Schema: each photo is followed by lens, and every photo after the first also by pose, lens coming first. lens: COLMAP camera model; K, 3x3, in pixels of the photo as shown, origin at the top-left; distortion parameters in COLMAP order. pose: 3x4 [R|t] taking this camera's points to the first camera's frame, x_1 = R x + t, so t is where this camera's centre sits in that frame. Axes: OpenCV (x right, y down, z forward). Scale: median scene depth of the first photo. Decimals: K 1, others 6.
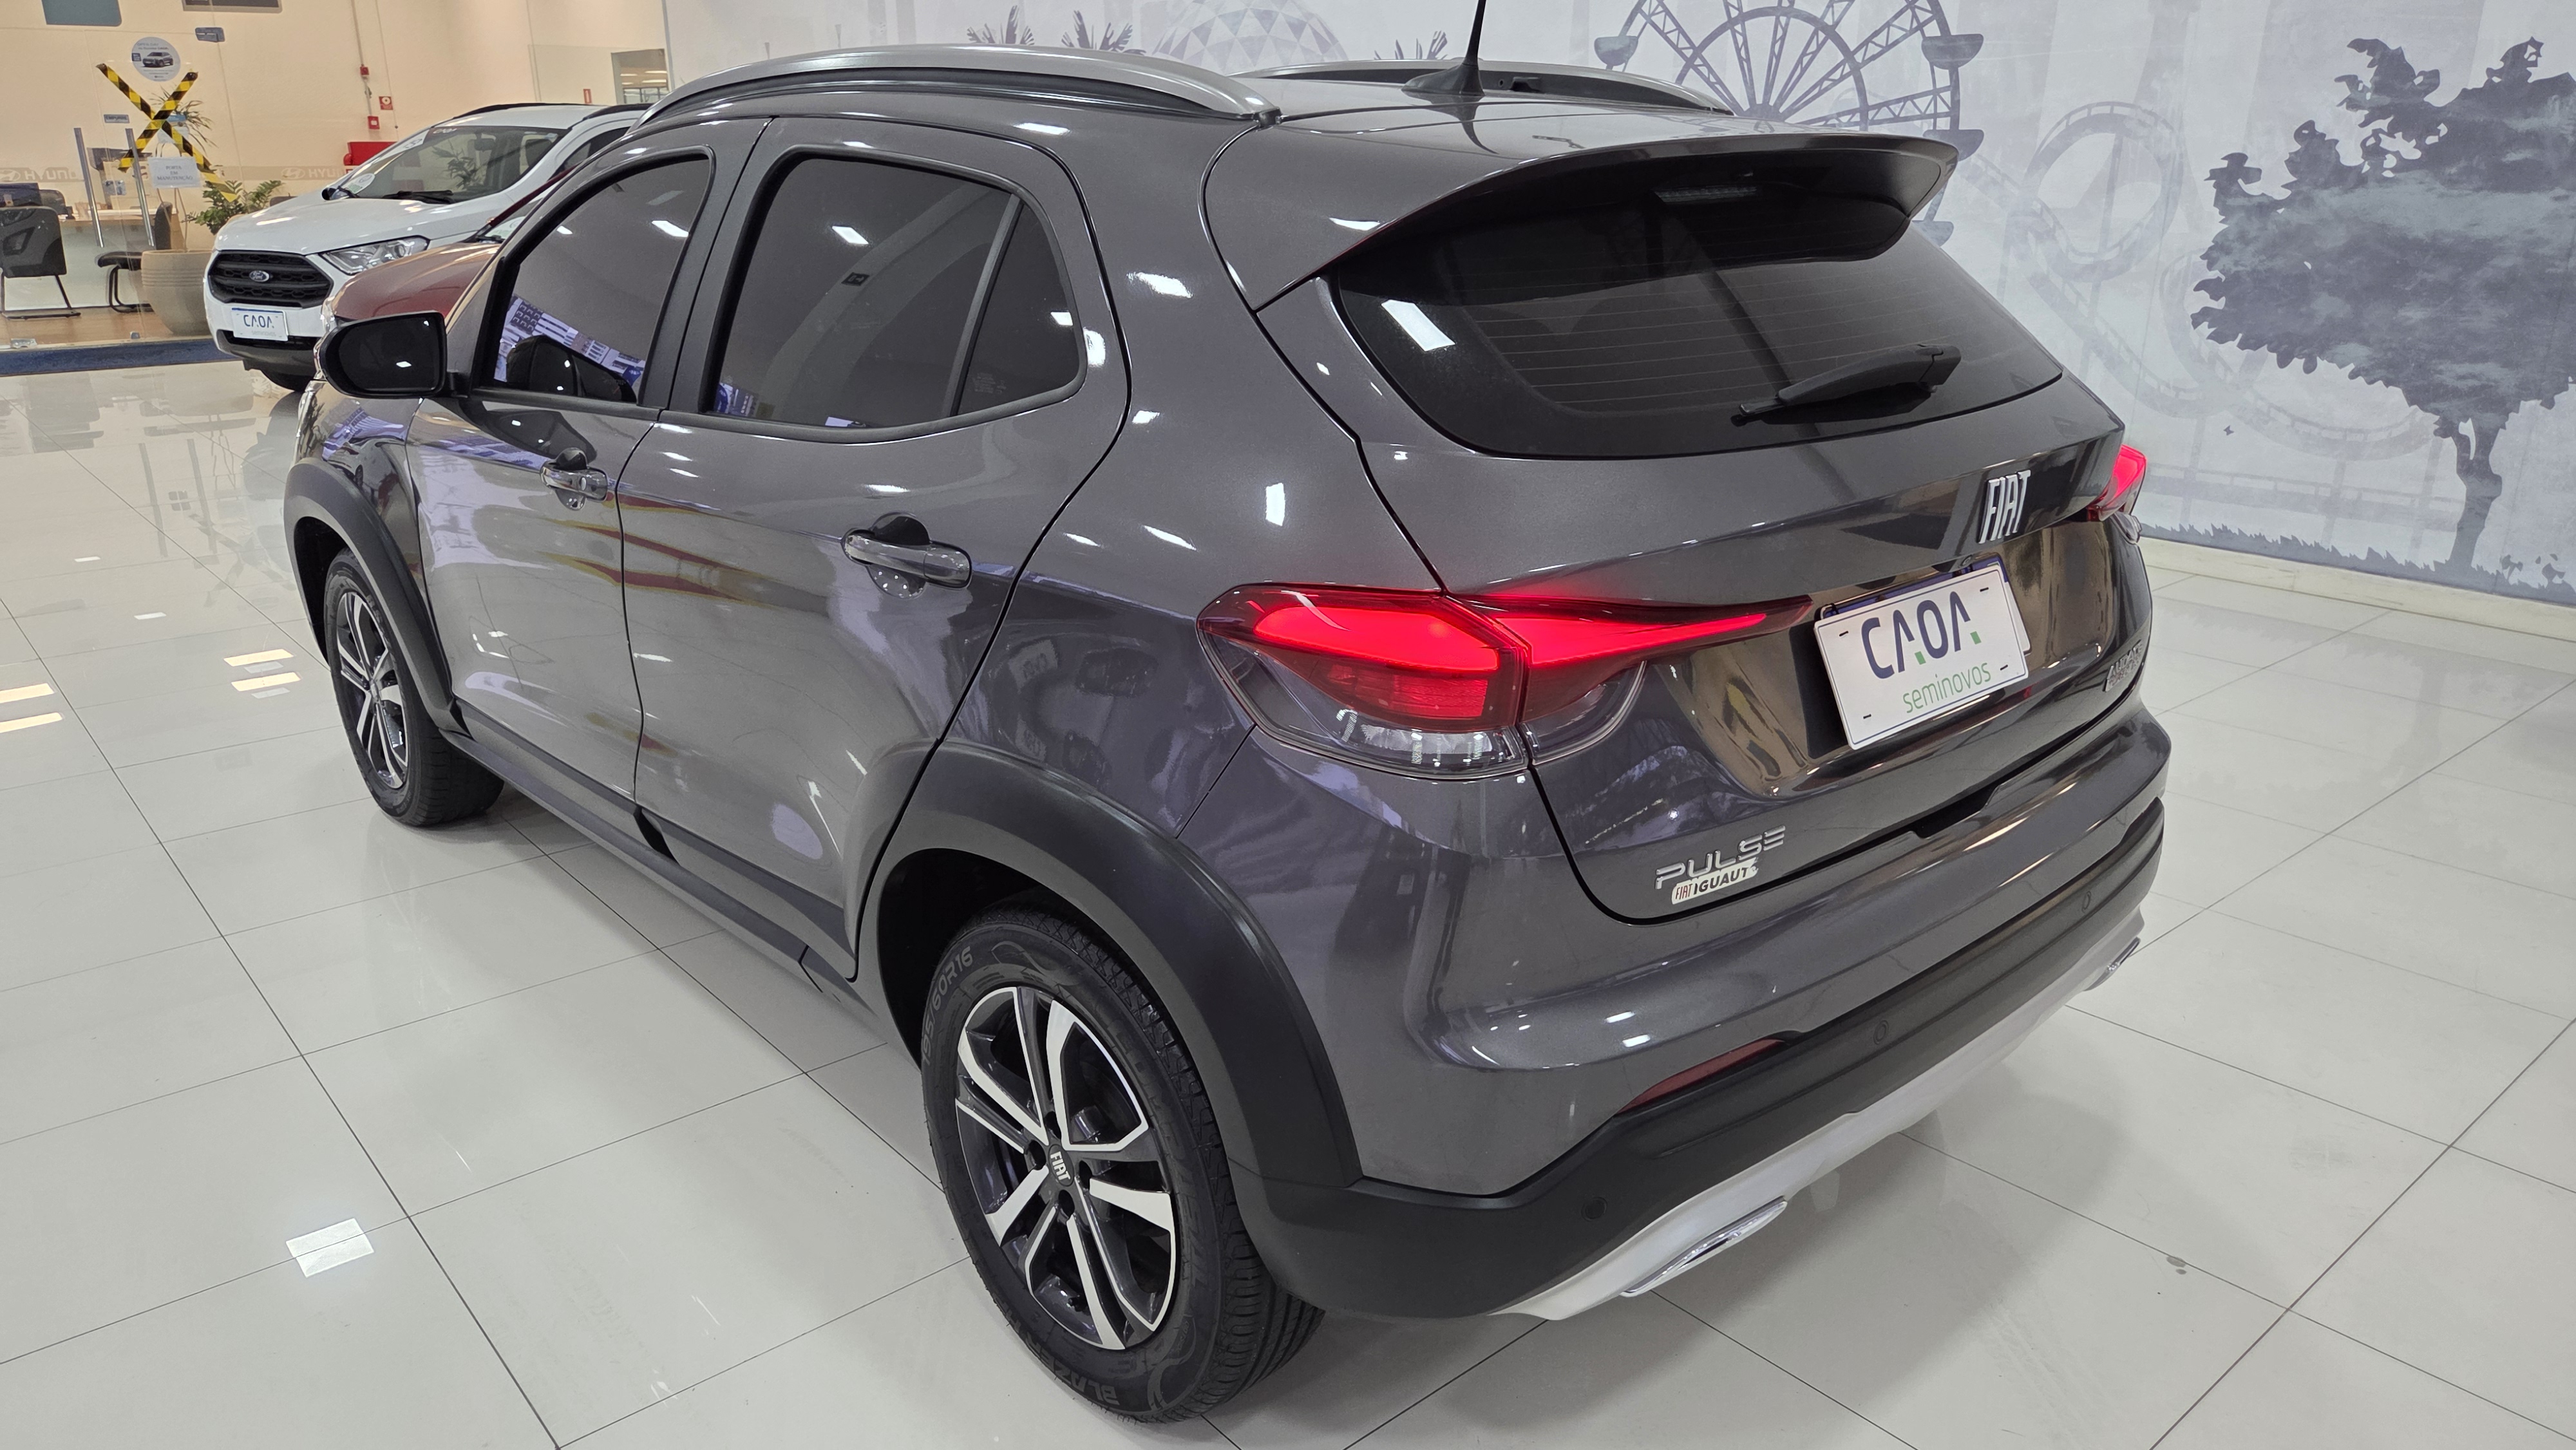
lens RADIAL K [[1750.1, 0, 1266.5], [0, 1750.1, 723.1], [0, 0, 1]] dist [0.055873, -0.047368]
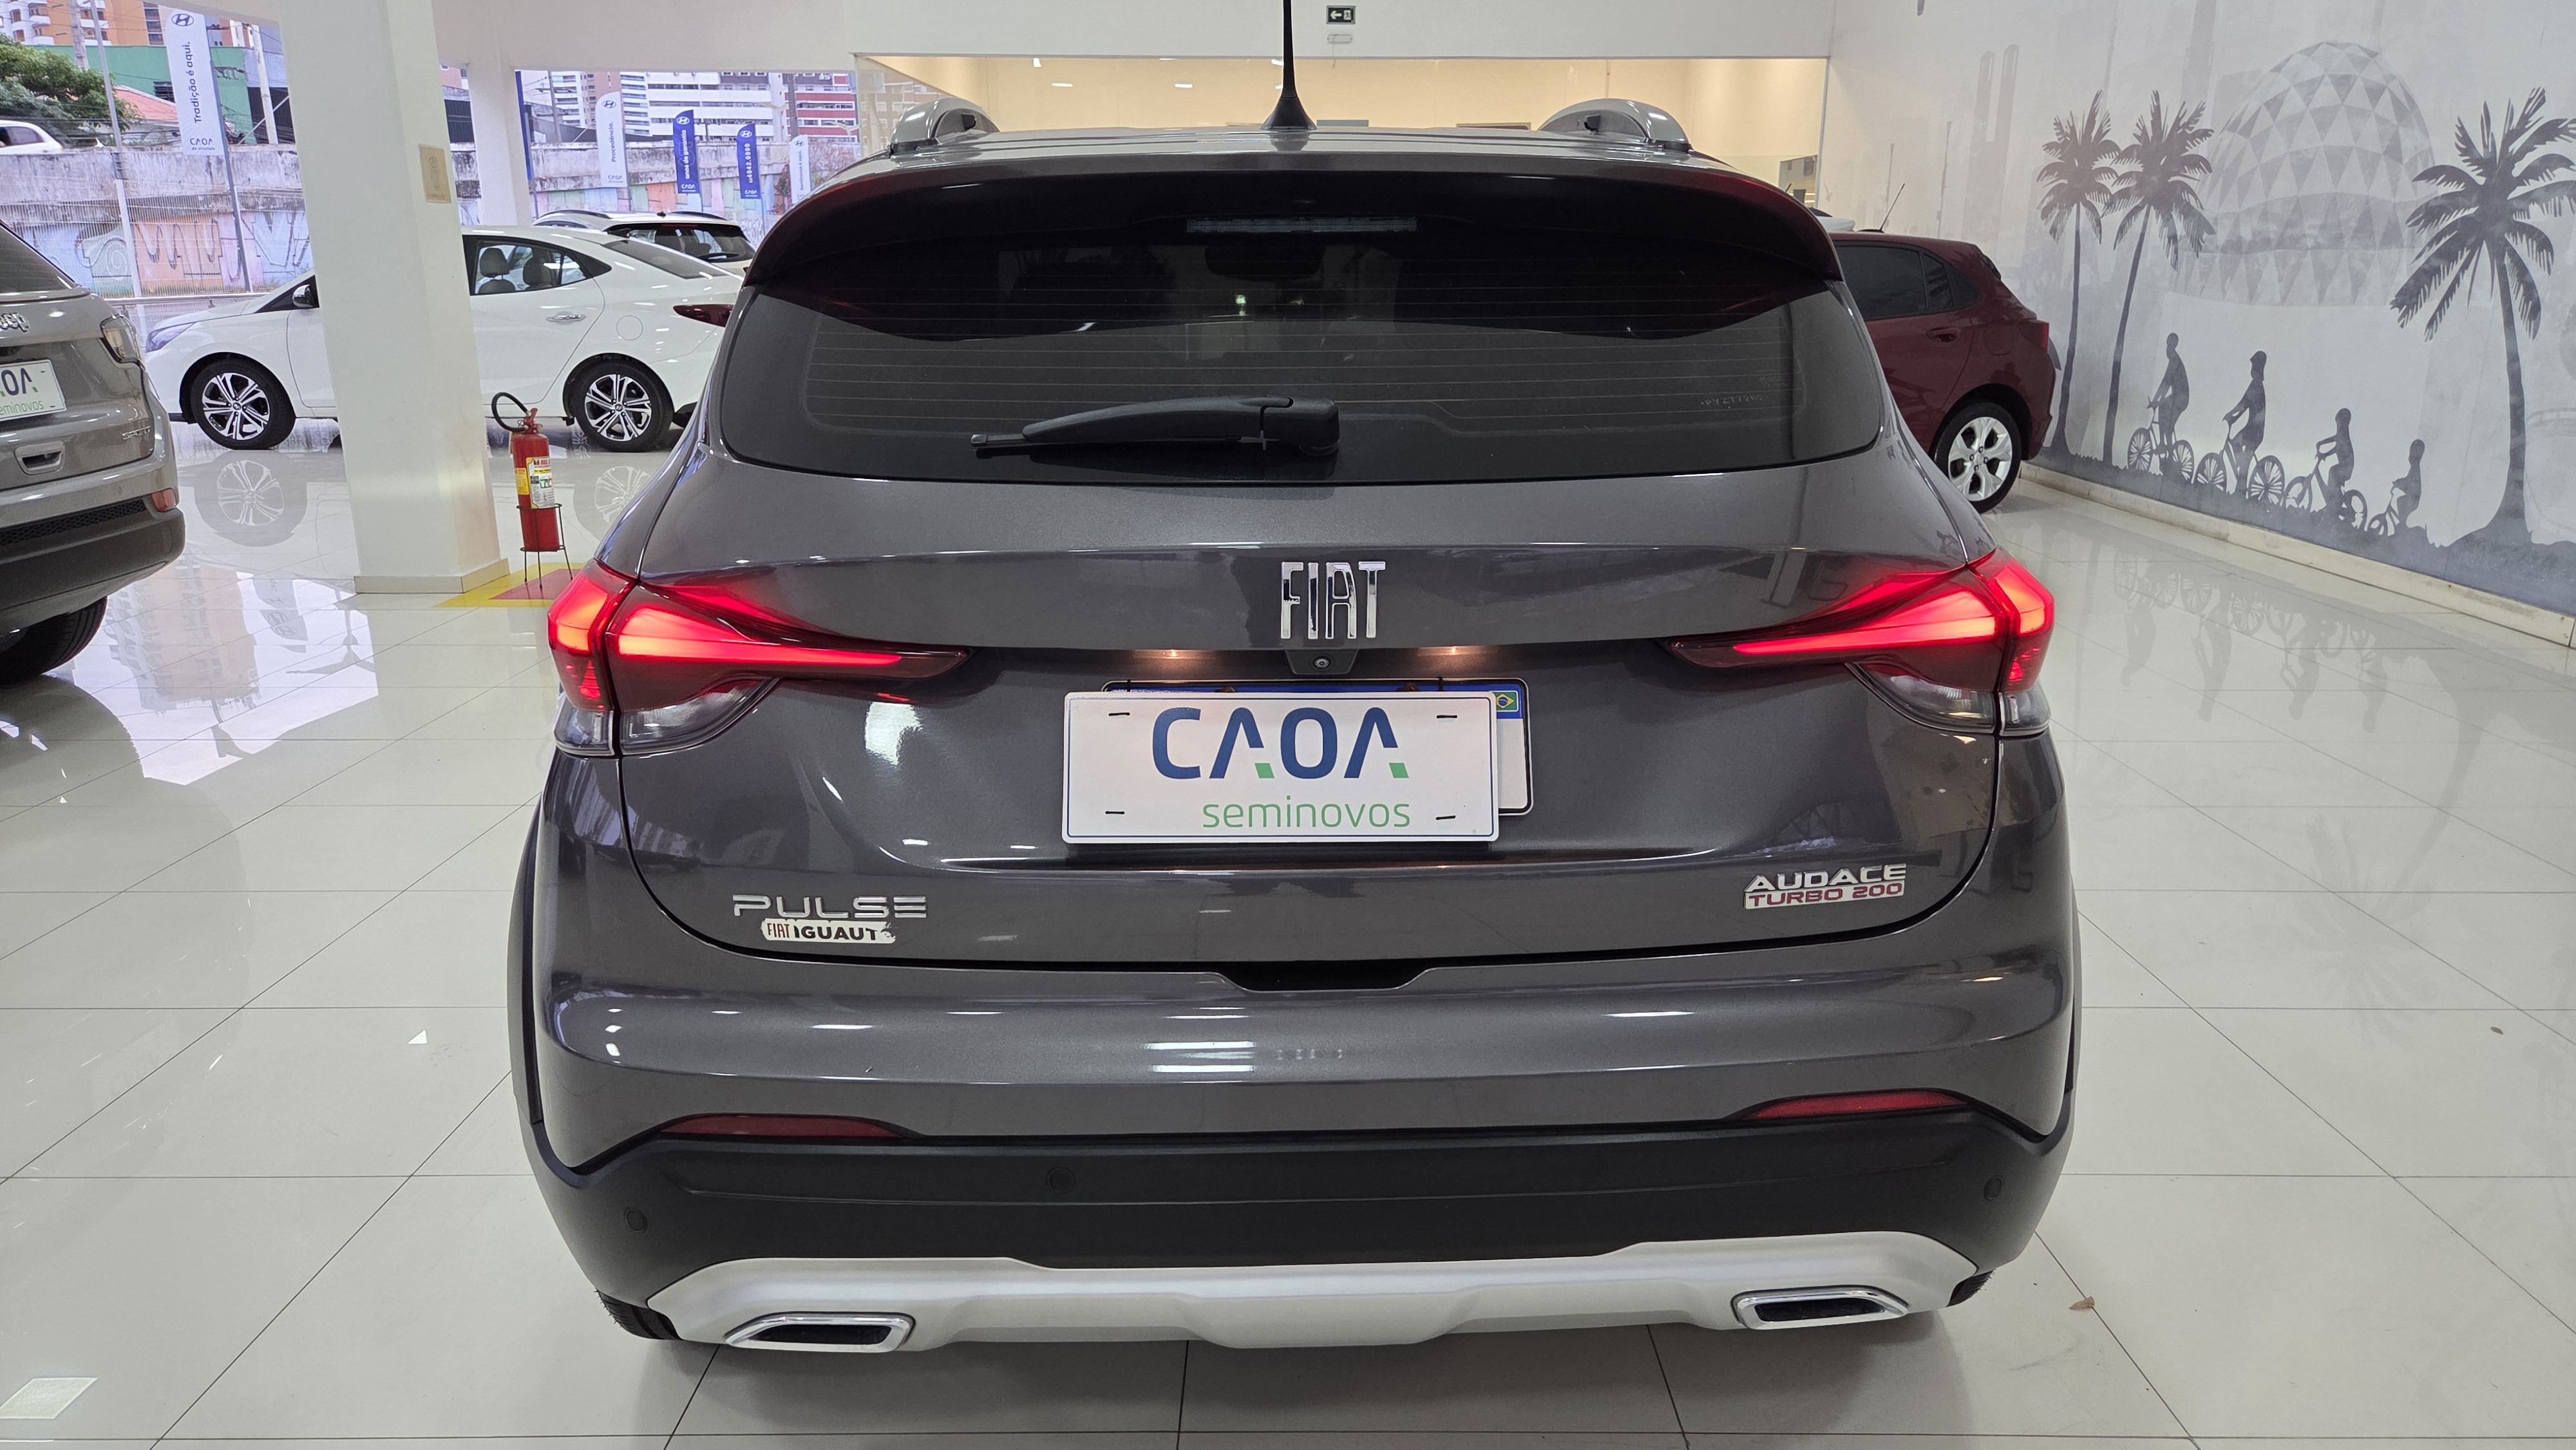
lens RADIAL K [[1750.1, 0, 1283.9], [0, 1750.1, 721.3], [0, 0, 1]] dist [0.055873, -0.047368]
pose [[0.763032, 0.171884, -0.623088, 0.255312], [-0.208156, 0.977982, 0.014877, -0.021239], [0.611926, 0.118348, 0.782010, 0.103625]]
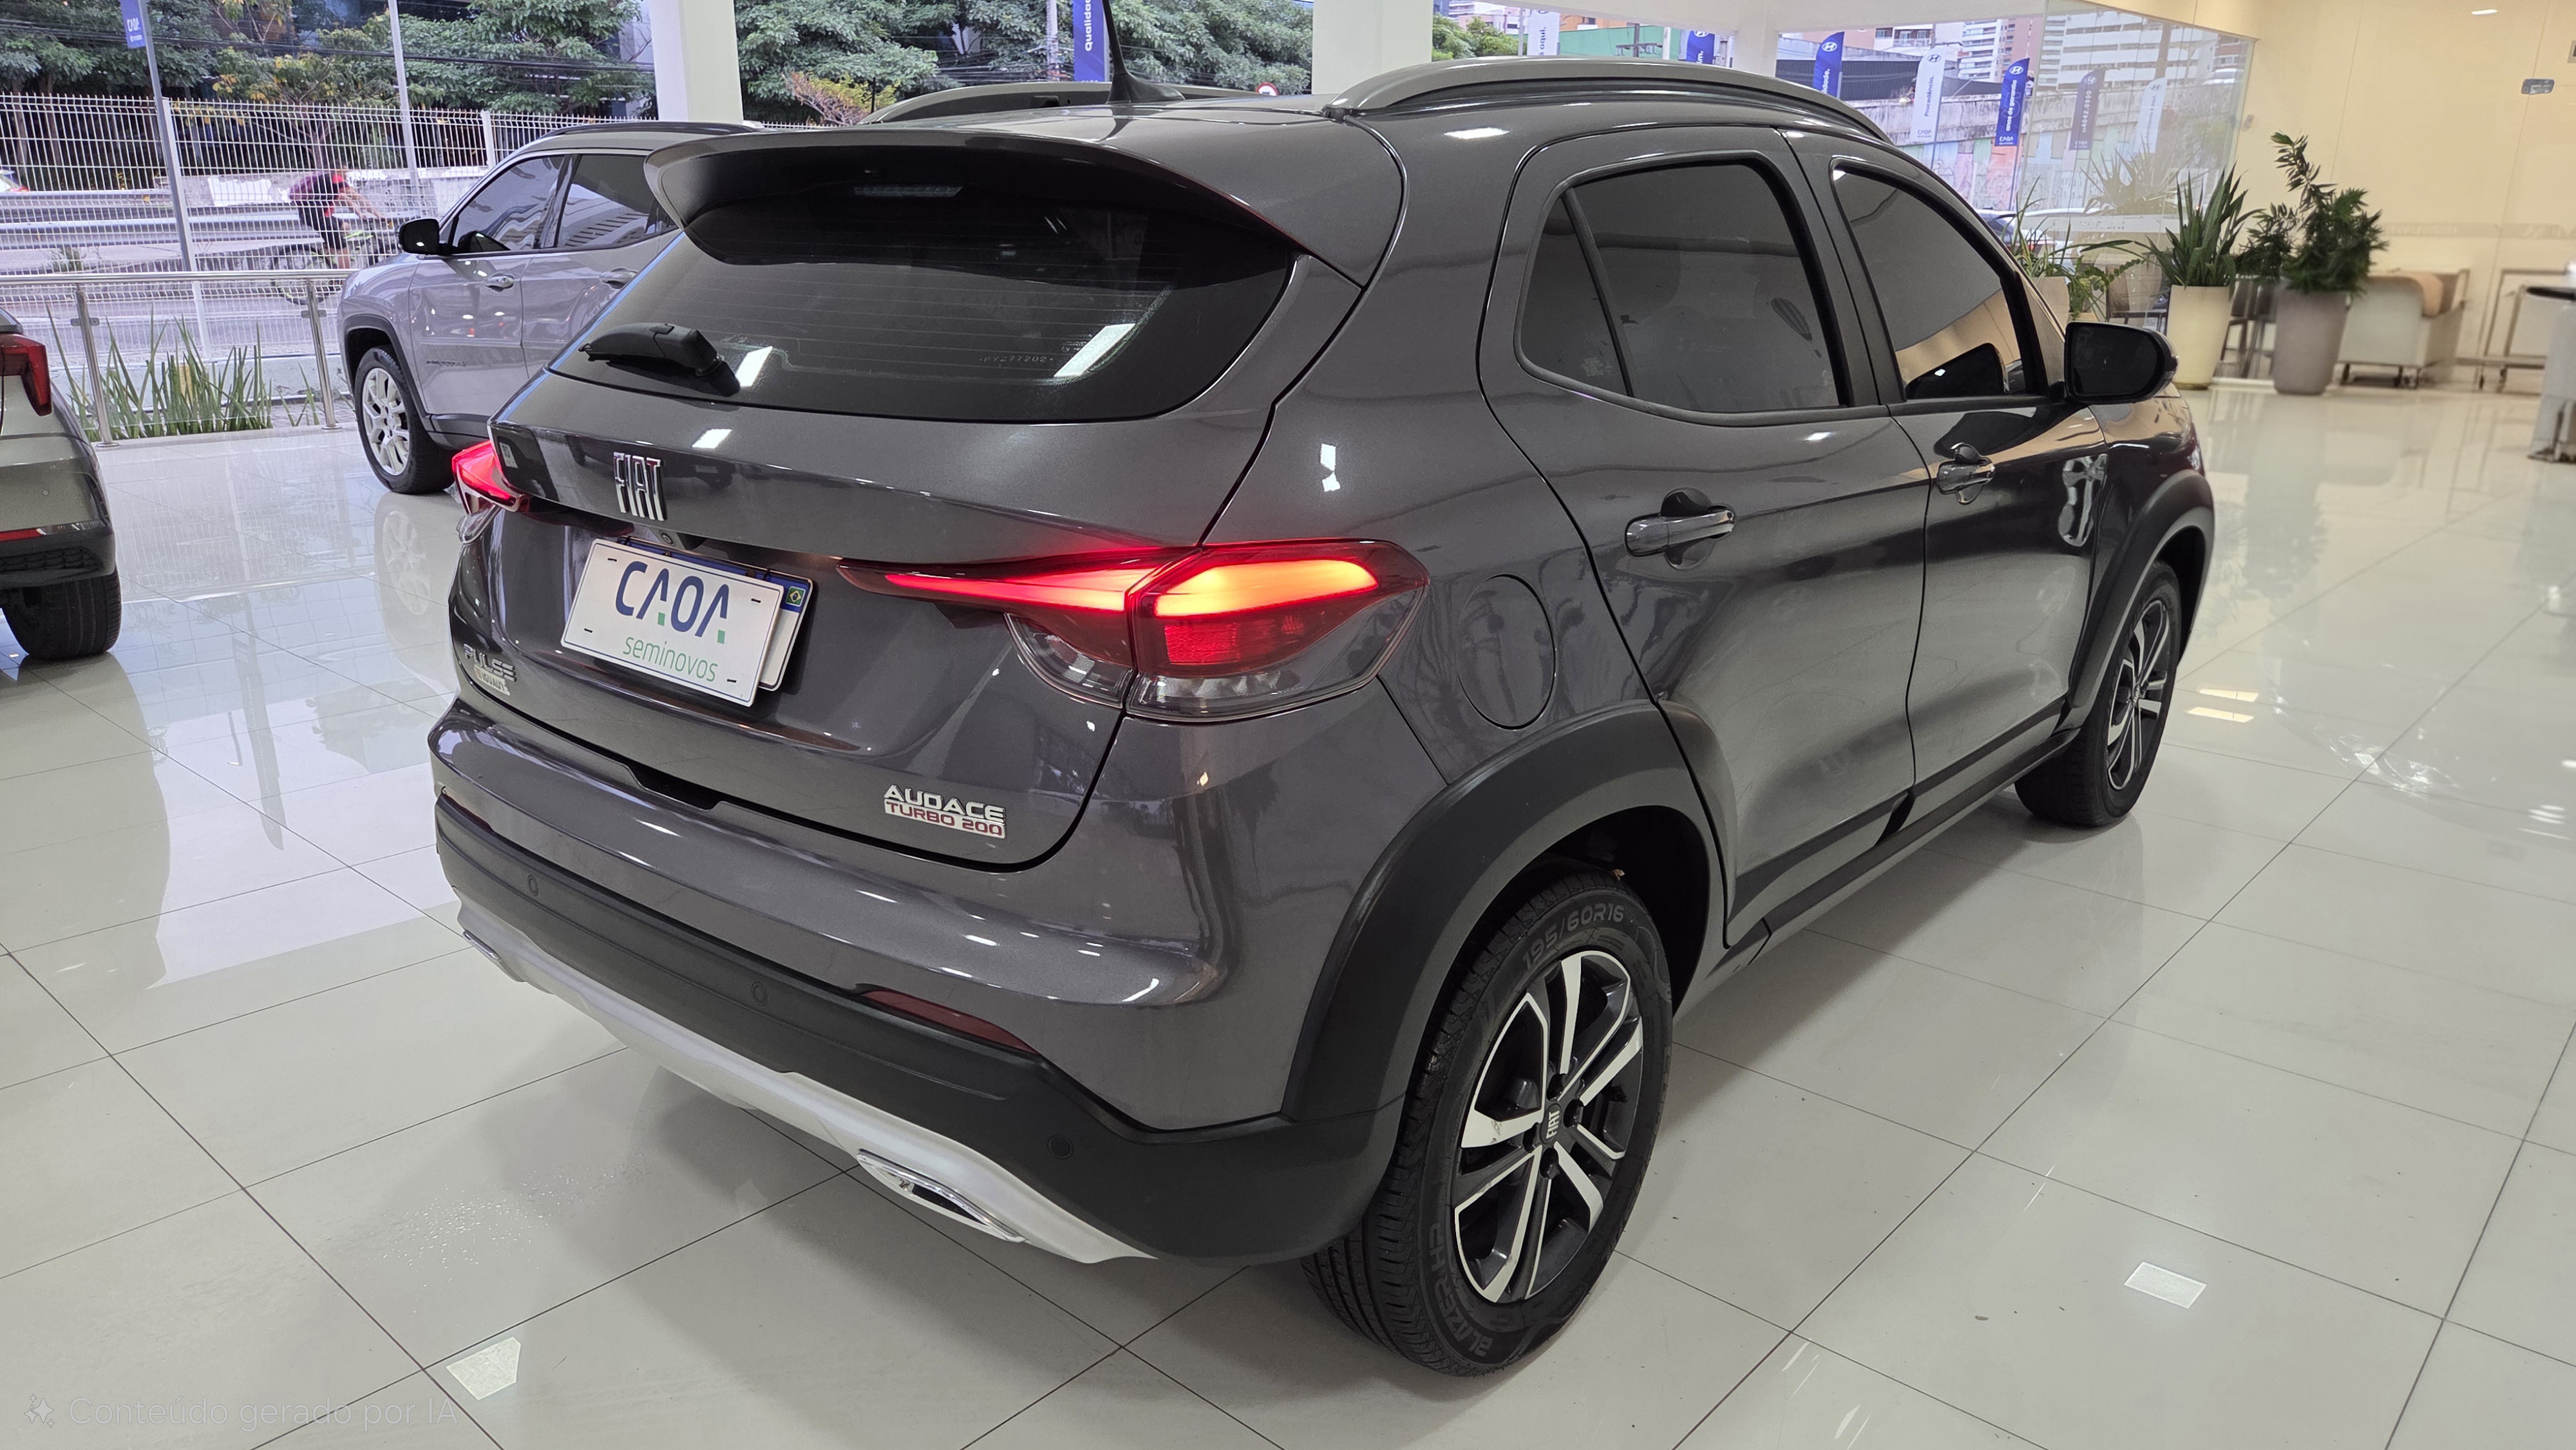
lens RADIAL K [[1750.1, 0, 1218.5], [0, 1750.1, 717.0], [0, 0, 1]] dist [0.055873, -0.047368]
pose [[0.113553, 0.283863, -0.952117, 0.413005], [-0.319617, 0.917811, 0.235516, -0.097765], [0.940718, 0.277569, 0.194948, 0.324183]]
